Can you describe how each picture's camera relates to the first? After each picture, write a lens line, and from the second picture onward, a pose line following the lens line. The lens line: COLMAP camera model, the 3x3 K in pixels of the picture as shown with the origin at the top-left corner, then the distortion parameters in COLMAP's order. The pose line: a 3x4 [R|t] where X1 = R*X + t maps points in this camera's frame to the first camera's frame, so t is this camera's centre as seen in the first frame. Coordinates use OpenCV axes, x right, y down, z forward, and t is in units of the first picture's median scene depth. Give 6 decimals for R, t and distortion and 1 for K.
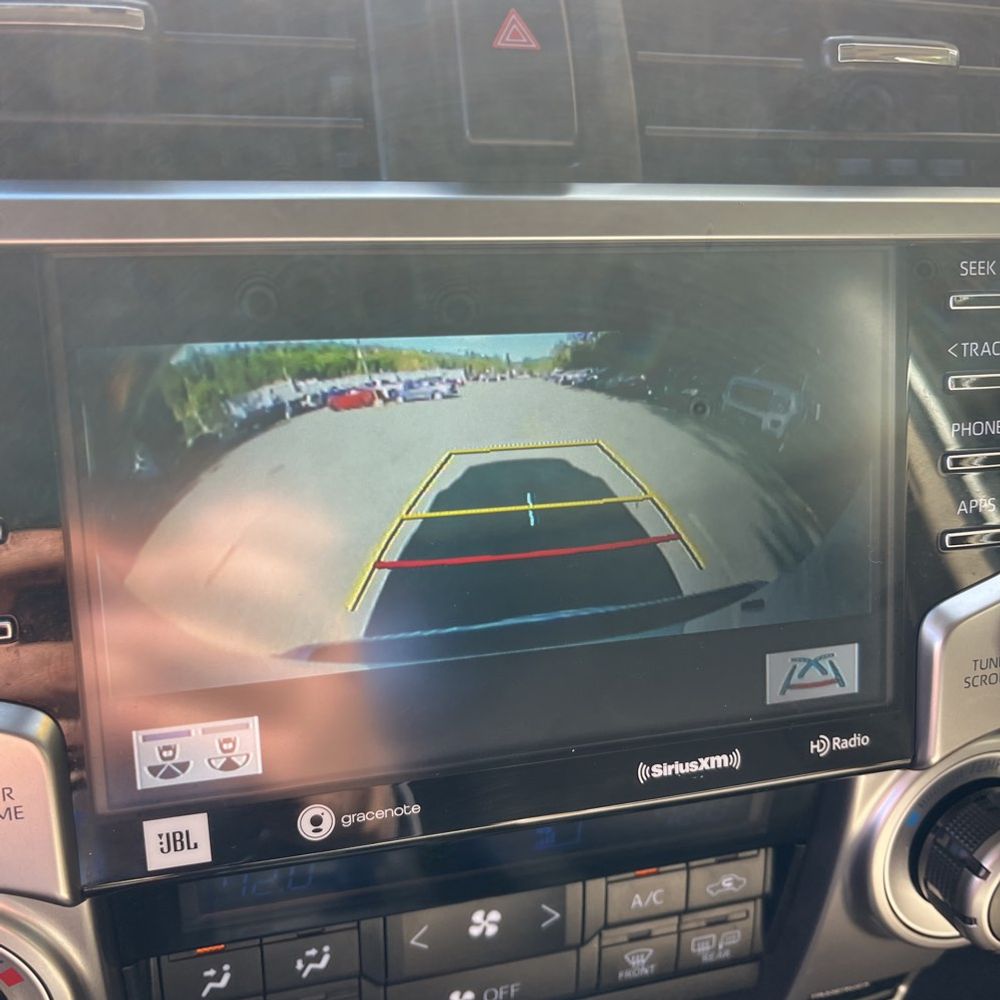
lens RADIAL K [[1014.0, 0, 501.3], [0, 1014.0, 499.6], [0, 0, 1]] dist [0.021026, 0.000000]
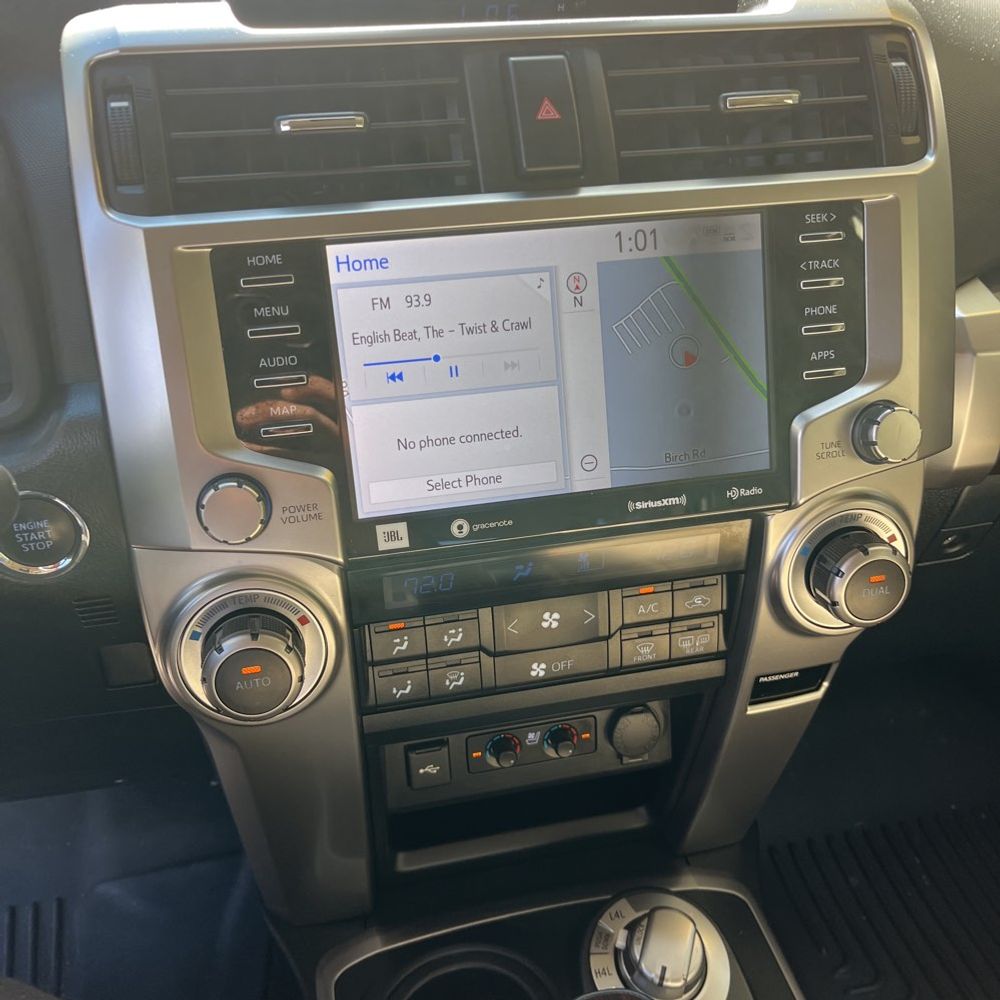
lens RADIAL K [[1014.0, 0, 480.4], [0, 1014.0, 506.6], [0, 0, 1]] dist [0.021026, 0.000000]
pose [[0.995513, -0.032606, -0.088826, 0.025832], [0.038749, 0.996910, 0.068332, 0.112618], [0.086324, -0.071467, 0.993700, -0.736123]]
